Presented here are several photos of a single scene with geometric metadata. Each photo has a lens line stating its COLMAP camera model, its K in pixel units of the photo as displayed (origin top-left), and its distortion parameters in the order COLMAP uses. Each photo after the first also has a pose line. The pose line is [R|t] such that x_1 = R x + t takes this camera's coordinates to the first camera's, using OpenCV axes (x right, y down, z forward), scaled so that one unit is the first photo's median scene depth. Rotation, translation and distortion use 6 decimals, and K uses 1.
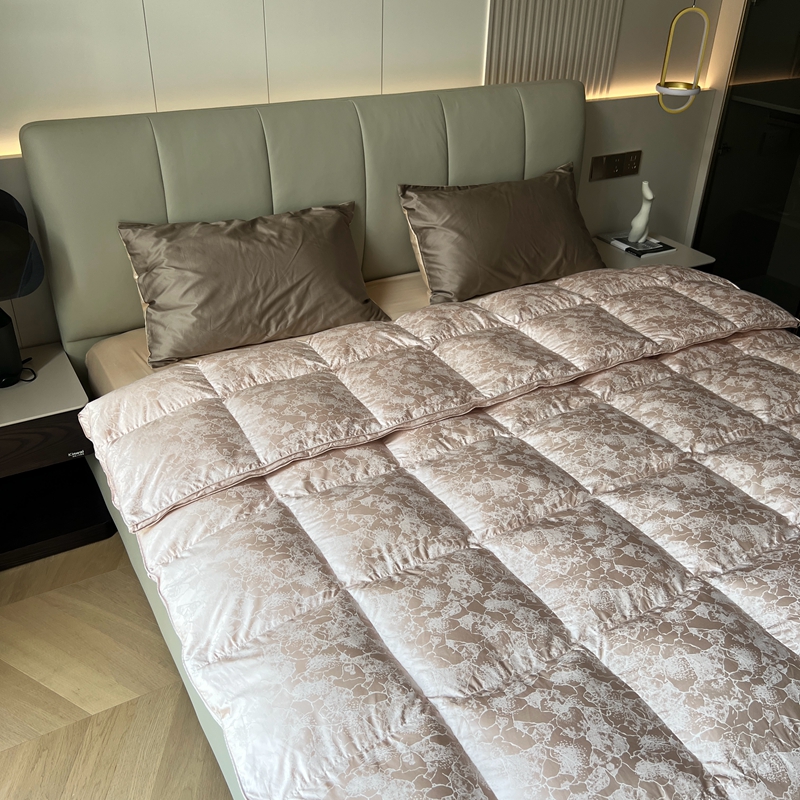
lens RADIAL K [[803.9, 0, 395.9], [0, 803.9, 399.7], [0, 0, 1]] dist [0.102321, -0.214242]
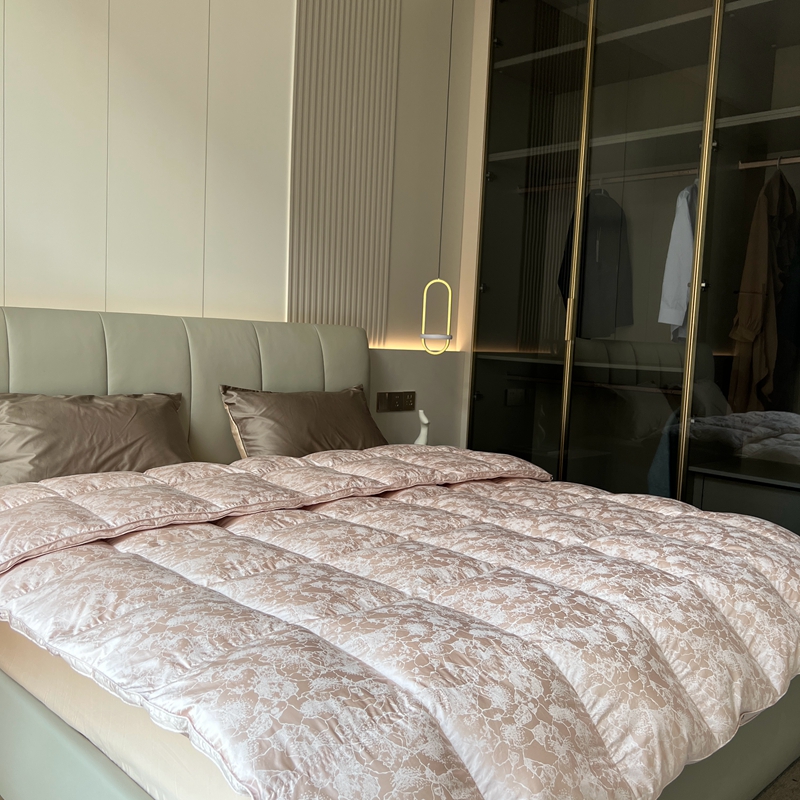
lens RADIAL K [[803.9, 0, 395.9], [0, 803.9, 399.7], [0, 0, 1]] dist [0.102321, -0.214242]
pose [[0.966690, 0.001417, 0.255946, -0.058927], [0.107815, 0.904682, -0.412222, 0.312487], [-0.232134, 0.426085, 0.874394, -0.086218]]
